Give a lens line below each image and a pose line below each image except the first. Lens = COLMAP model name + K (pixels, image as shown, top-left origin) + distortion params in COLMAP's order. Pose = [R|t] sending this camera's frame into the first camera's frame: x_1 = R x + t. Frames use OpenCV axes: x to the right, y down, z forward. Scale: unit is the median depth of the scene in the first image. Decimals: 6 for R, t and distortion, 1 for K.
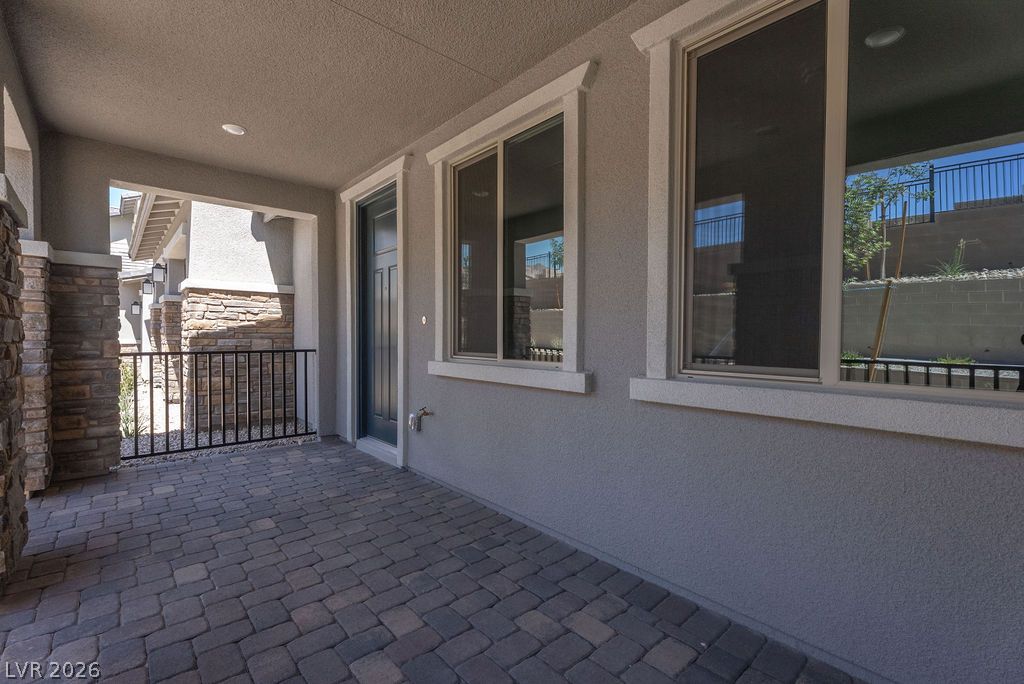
lens RADIAL K [[455.5, 0, 511.6], [0, 455.5, 344.3], [0, 0, 1]] dist [-0.004390, -0.001022]
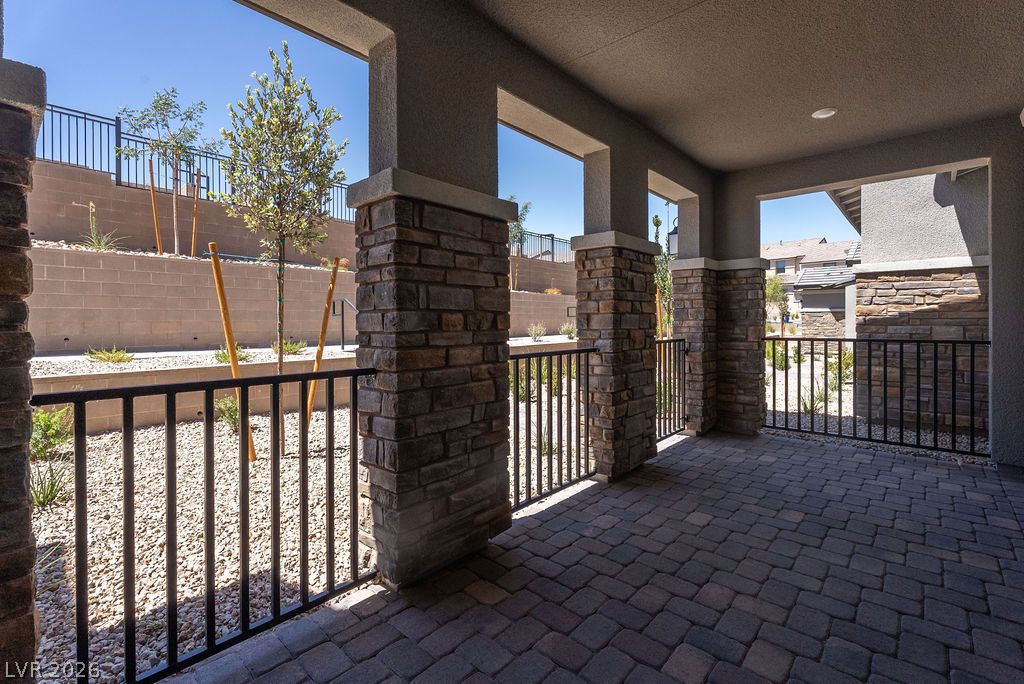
lens RADIAL K [[455.5, 0, 505.5], [0, 455.5, 320.8], [0, 0, 1]] dist [-0.004390, -0.001022]
pose [[0.100341, -0.005666, -0.994937, 0.193068], [-0.012024, 0.999904, -0.006906, -0.006276], [0.994880, 0.012656, 0.100263, 0.144273]]
